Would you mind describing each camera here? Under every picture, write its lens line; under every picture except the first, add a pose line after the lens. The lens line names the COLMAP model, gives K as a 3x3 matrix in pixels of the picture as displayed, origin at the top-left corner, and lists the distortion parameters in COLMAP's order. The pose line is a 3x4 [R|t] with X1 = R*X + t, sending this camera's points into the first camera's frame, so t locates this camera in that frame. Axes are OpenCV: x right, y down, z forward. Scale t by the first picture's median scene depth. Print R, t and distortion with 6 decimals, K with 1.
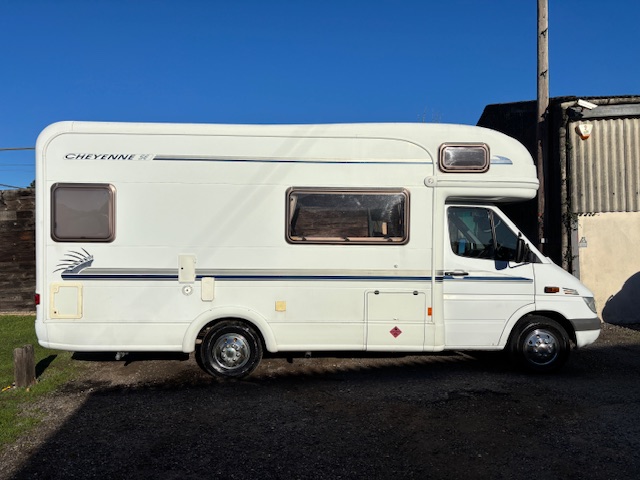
lens RADIAL K [[493.6, 0, 320.0], [0, 493.6, 240.0], [0, 0, 1]] dist [0.007784, 0.000339]
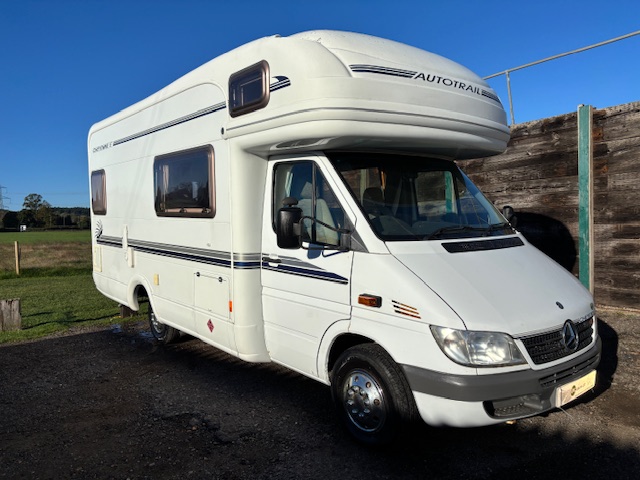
lens RADIAL K [[493.6, 0, 320.0], [0, 493.6, 240.0], [0, 0, 1]] dist [0.007784, 0.000339]
pose [[0.604245, 0.039541, -0.795817, 0.911845], [0.007004, 0.998466, 0.054928, 0.003518], [0.796768, -0.038764, 0.603041, 0.667271]]
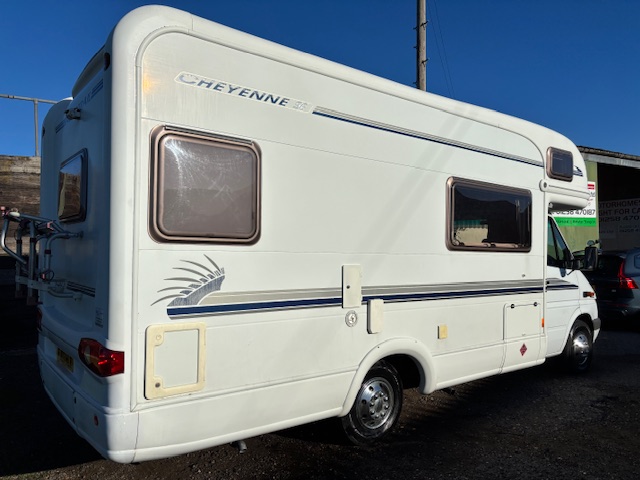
lens RADIAL K [[493.6, 0, 320.0], [0, 493.6, 240.0], [0, 0, 1]] dist [0.007784, 0.000339]
pose [[0.804820, 0.018977, 0.593215, -0.689418], [-0.001478, 0.999550, -0.029970, 0.015520], [-0.593517, 0.023244, 0.804486, 0.497737]]
